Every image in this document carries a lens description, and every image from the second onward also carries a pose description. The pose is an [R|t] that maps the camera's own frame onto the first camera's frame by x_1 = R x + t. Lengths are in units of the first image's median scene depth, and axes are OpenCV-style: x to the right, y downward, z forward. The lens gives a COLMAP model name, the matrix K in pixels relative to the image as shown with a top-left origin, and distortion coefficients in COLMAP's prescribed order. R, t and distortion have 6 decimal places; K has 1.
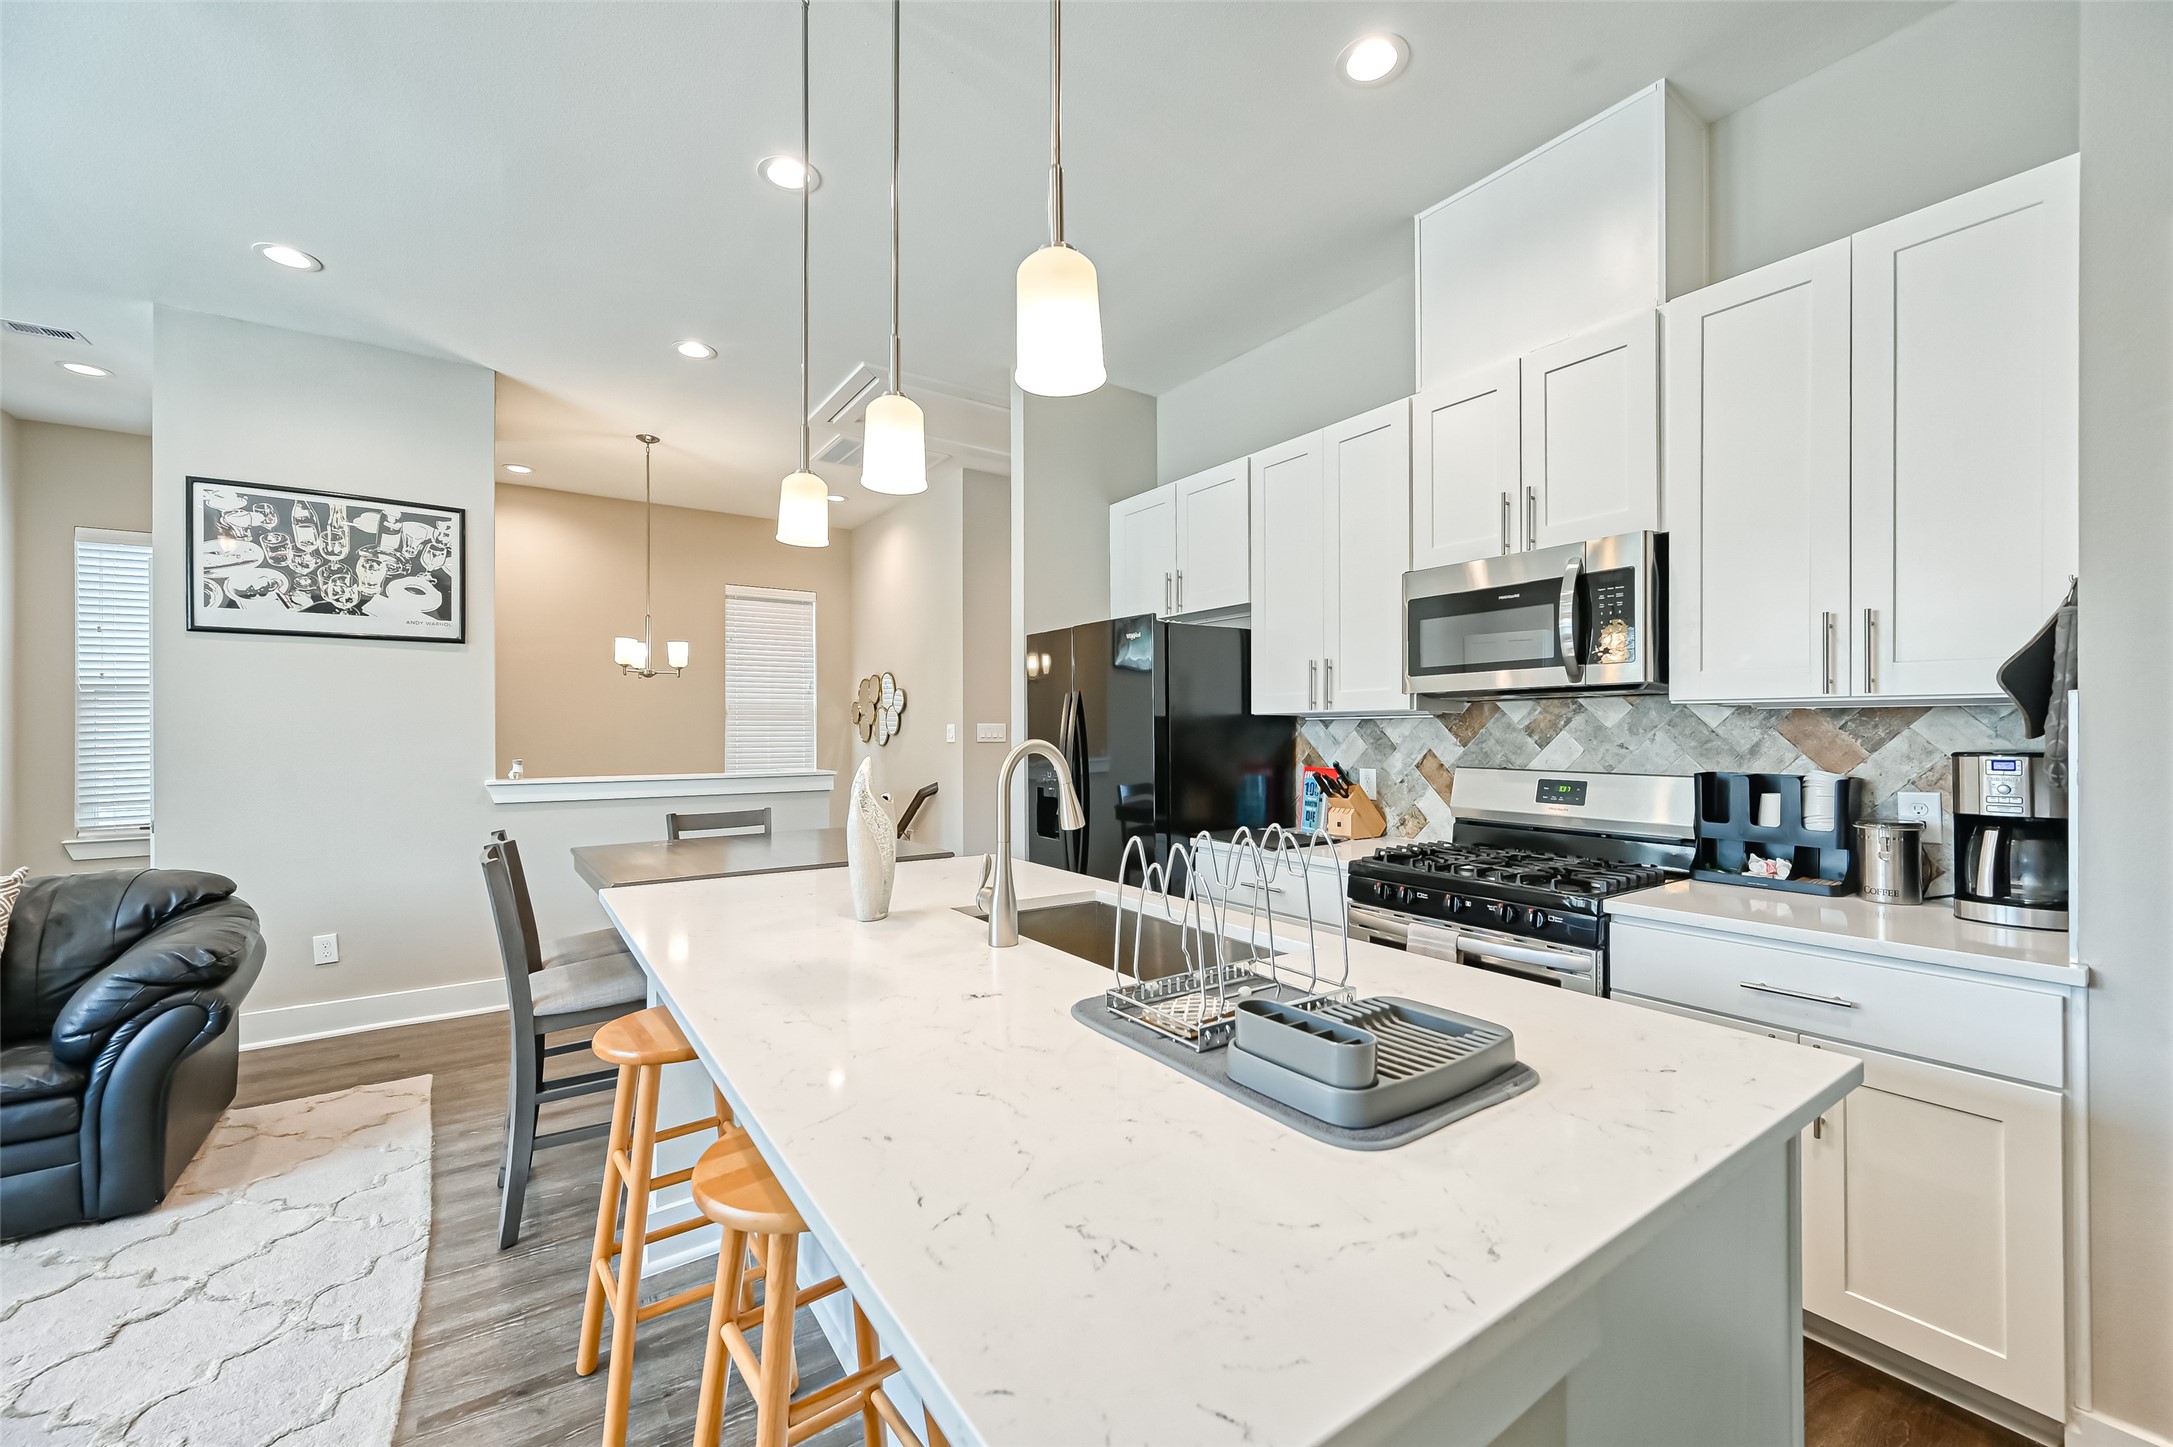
lens RADIAL K [[877.1, 0, 1086.5], [0, 877.1, 723.5], [0, 0, 1]] dist [-0.000868, -0.000017]
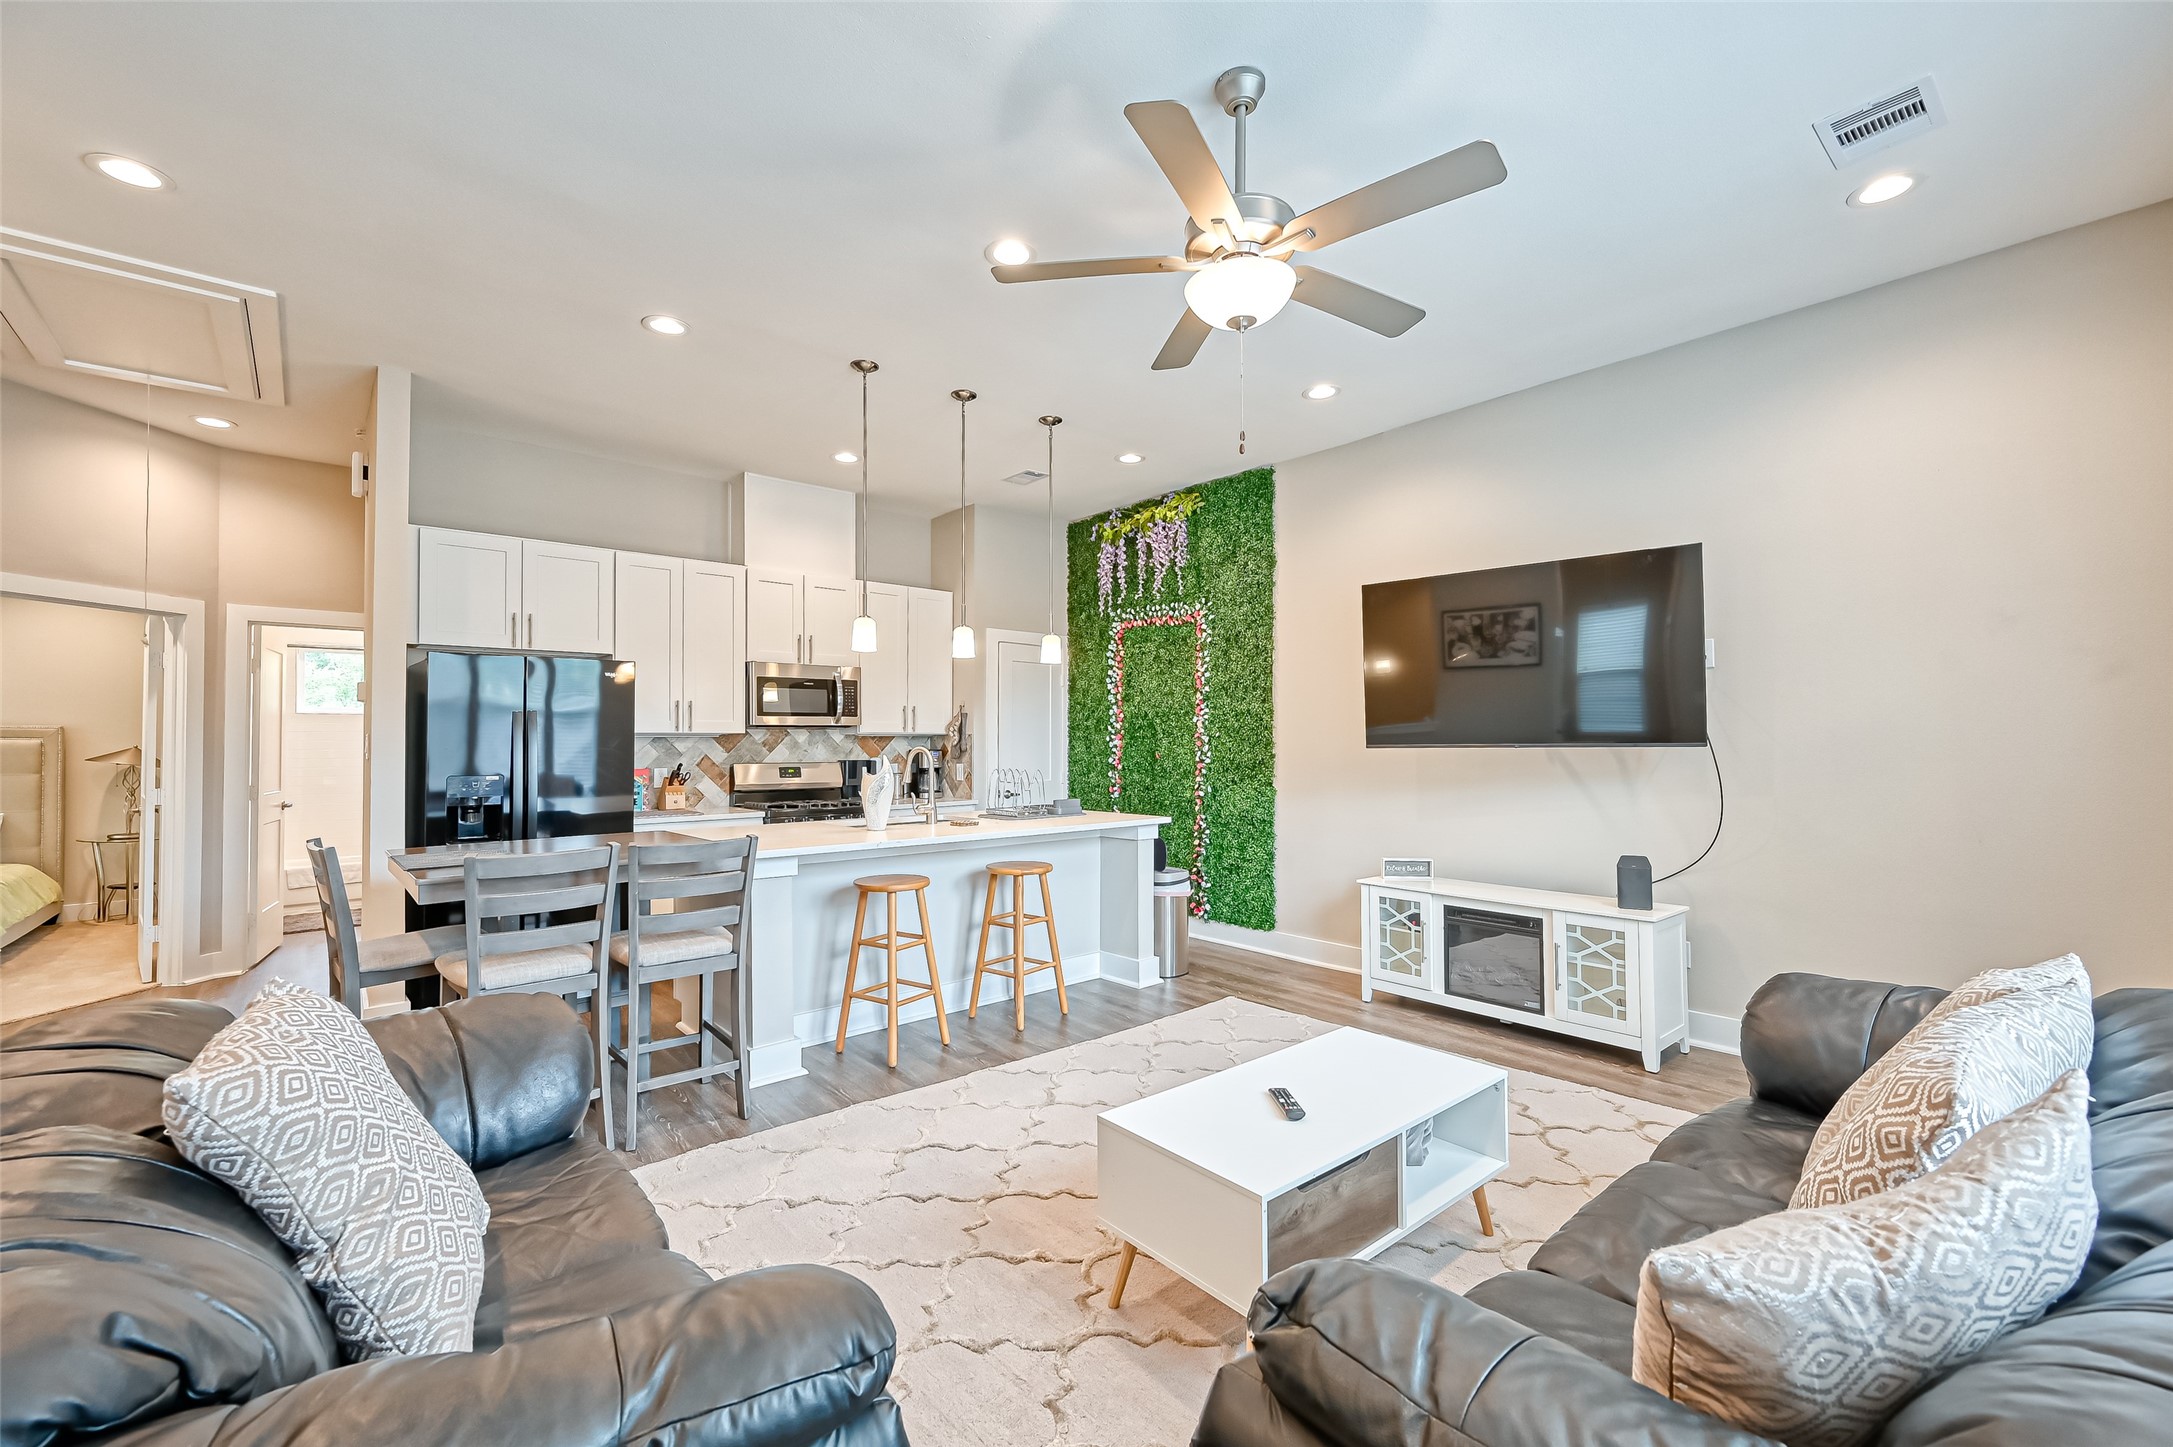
lens RADIAL K [[877.1, 0, 1086.5], [0, 877.1, 723.5], [0, 0, 1]] dist [-0.000868, -0.000017]
pose [[-0.092361, 0.020941, 0.995505, -1.679651], [-0.006876, 0.999742, -0.021668, -0.000465], [-0.995702, -0.008846, -0.092193, 0.475615]]
